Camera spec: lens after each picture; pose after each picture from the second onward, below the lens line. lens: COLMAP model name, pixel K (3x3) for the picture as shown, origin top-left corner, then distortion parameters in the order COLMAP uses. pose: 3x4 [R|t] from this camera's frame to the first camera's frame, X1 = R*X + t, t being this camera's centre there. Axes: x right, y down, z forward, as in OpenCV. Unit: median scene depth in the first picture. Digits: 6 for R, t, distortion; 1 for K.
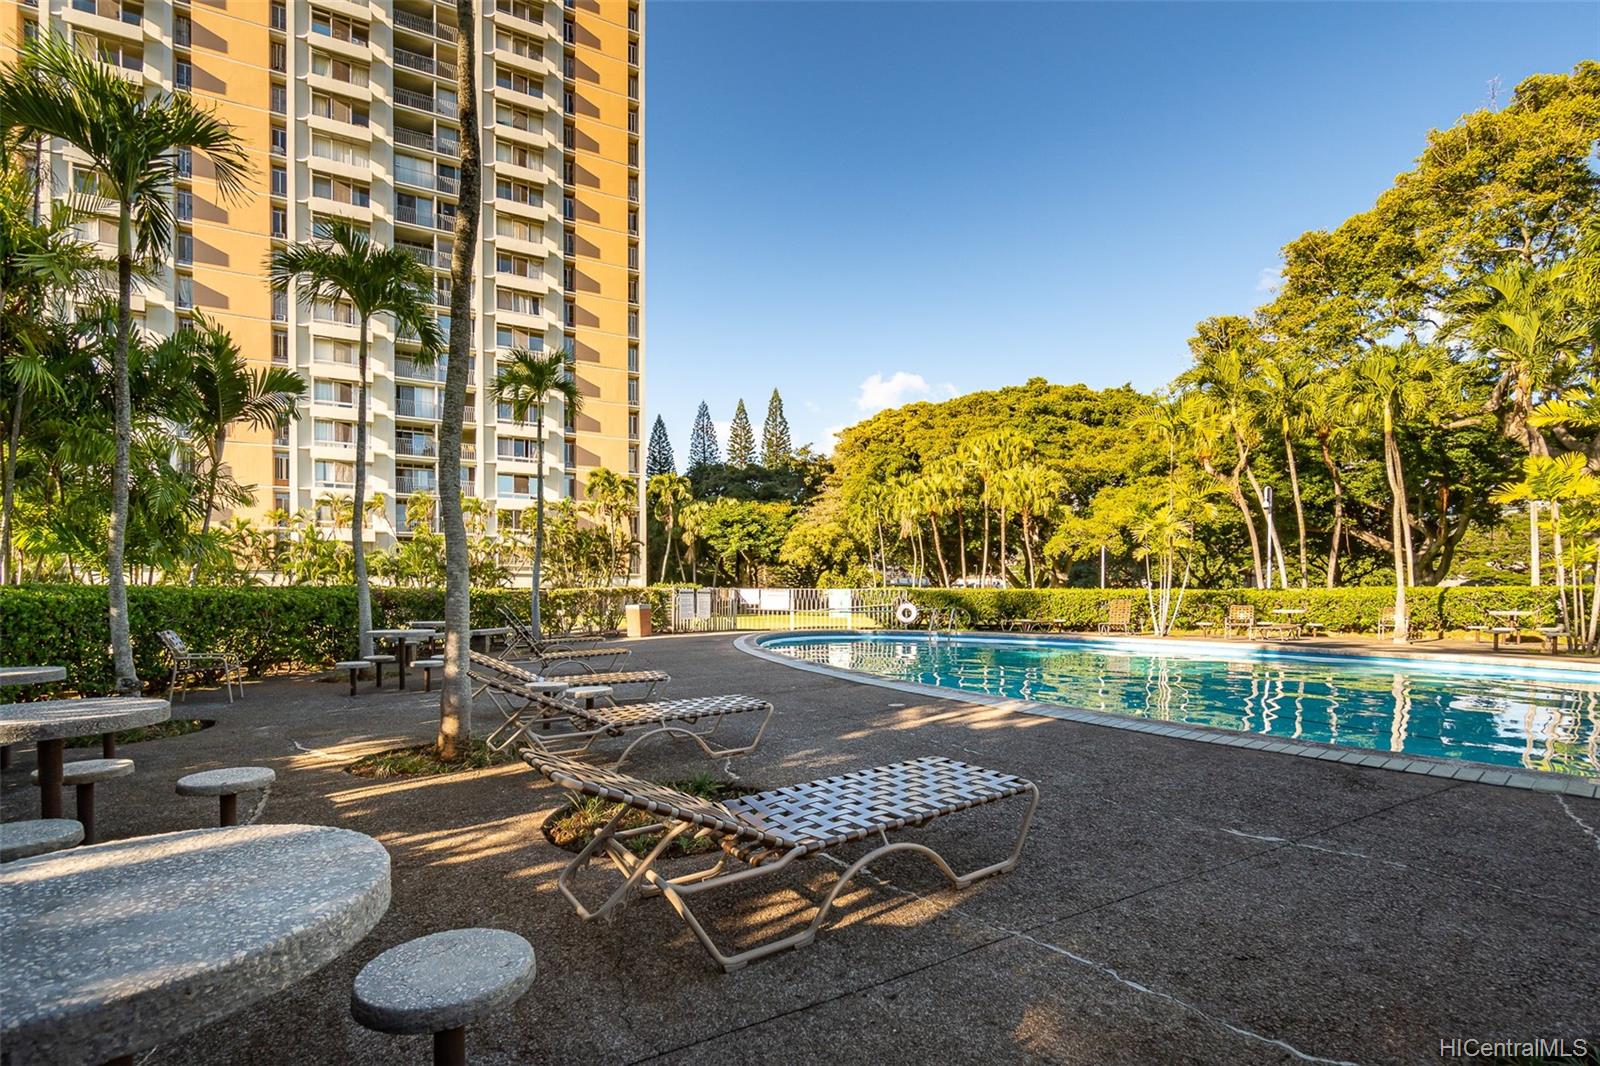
lens RADIAL K [[698.7, 0, 800.0], [0, 698.7, 533.0], [0, 0, 1]] dist [-0.001467, -0.000343]
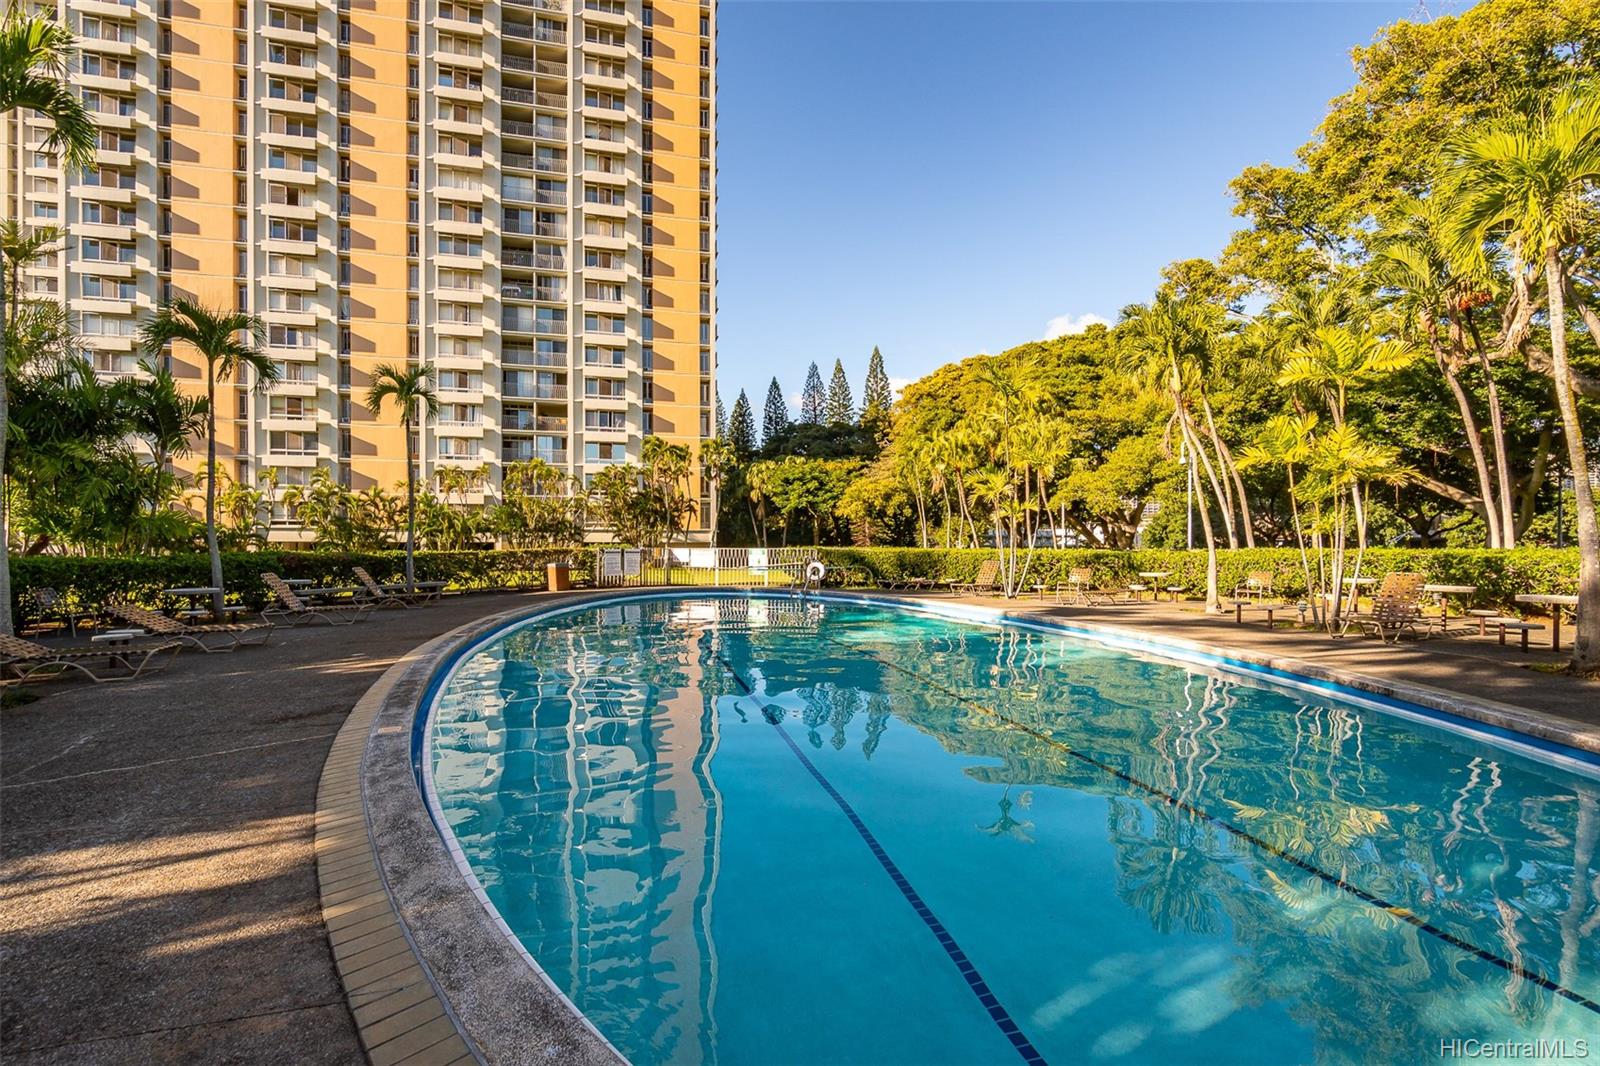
lens RADIAL K [[681.8, 0, 800.3], [0, 681.8, 470.9], [0, 0, 1]] dist [0.000717, 0.000245]
pose [[0.975421, -0.024975, -0.218929, 0.146788], [0.020857, 0.999560, -0.021100, -0.007116], [0.219359, 0.016015, 0.975513, -0.010094]]
